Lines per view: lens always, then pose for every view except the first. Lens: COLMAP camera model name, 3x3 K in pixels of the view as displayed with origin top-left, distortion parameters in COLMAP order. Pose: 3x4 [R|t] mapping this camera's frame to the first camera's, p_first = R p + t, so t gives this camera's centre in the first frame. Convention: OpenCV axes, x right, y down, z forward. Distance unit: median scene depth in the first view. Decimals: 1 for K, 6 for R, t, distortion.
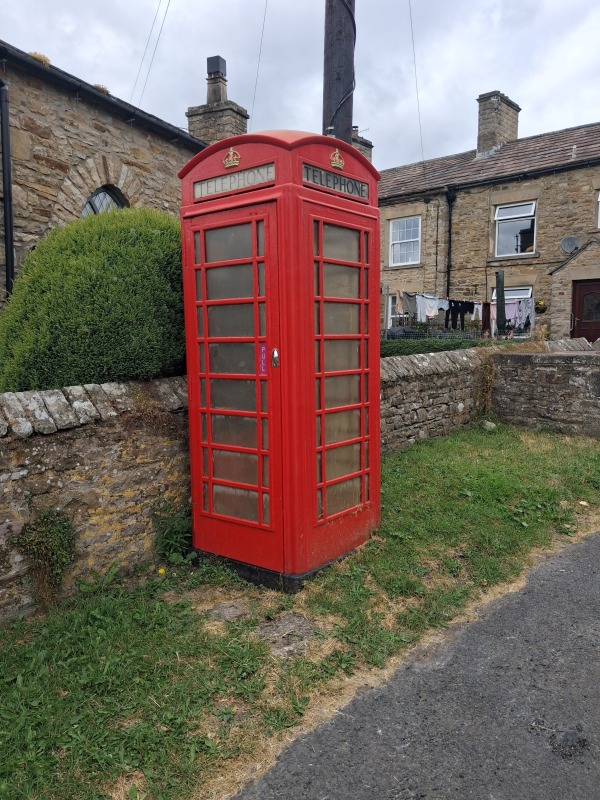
lens RADIAL K [[627.3, 0, 300.0], [0, 627.3, 400.0], [0, 0, 1]] dist [0.071511, -0.111928]
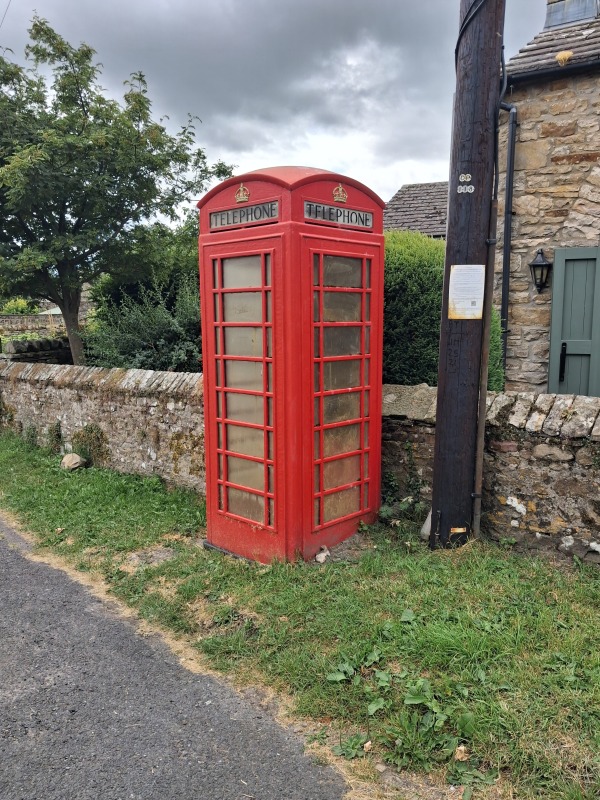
lens RADIAL K [[627.3, 0, 300.0], [0, 627.3, 400.0], [0, 0, 1]] dist [0.071511, -0.111928]
pose [[-0.089554, 0.143699, -0.985561, 1.059921], [-0.089348, 0.984388, 0.151647, -0.189667], [0.991966, 0.101638, -0.075316, 1.111602]]
